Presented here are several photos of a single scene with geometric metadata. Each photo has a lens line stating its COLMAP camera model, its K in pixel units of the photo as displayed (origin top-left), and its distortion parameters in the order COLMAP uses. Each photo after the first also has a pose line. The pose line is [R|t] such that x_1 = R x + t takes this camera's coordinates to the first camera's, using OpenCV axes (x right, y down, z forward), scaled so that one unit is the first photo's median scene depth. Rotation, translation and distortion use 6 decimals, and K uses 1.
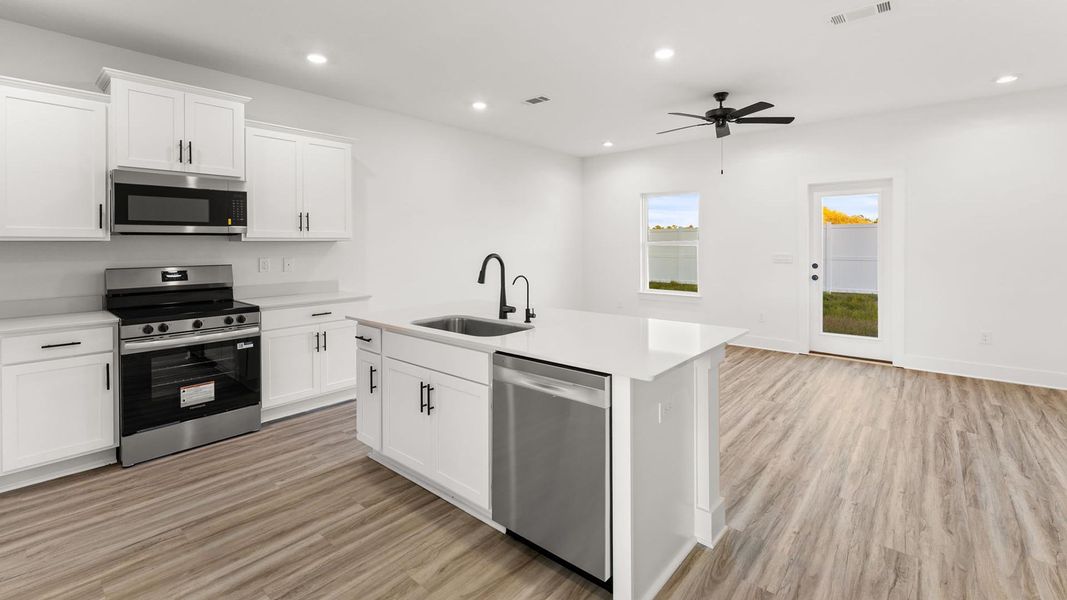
lens RADIAL K [[463.8, 0, 534.8], [0, 463.8, 246.7], [0, 0, 1]] dist [-0.000961, -0.000078]
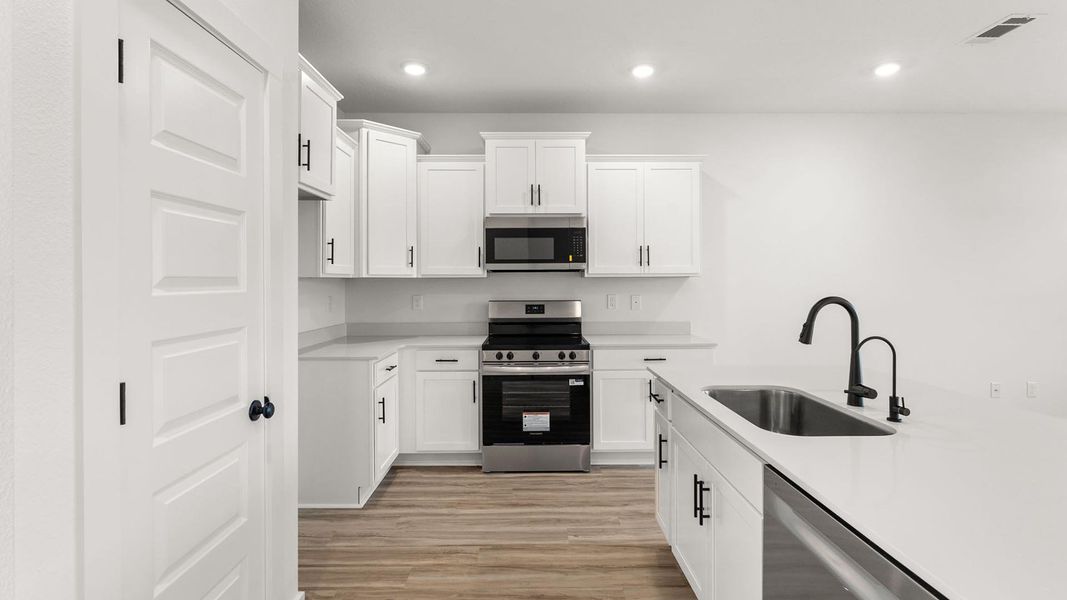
lens RADIAL K [[504.2, 0, 535.9], [0, 504.2, 281.9], [0, 0, 1]] dist [0.000822, -0.000077]
pose [[0.660223, 0.004097, -0.751059, 0.140688], [-0.005898, 0.999983, 0.000270, -0.002299], [0.751047, 0.004252, 0.660235, 0.245922]]
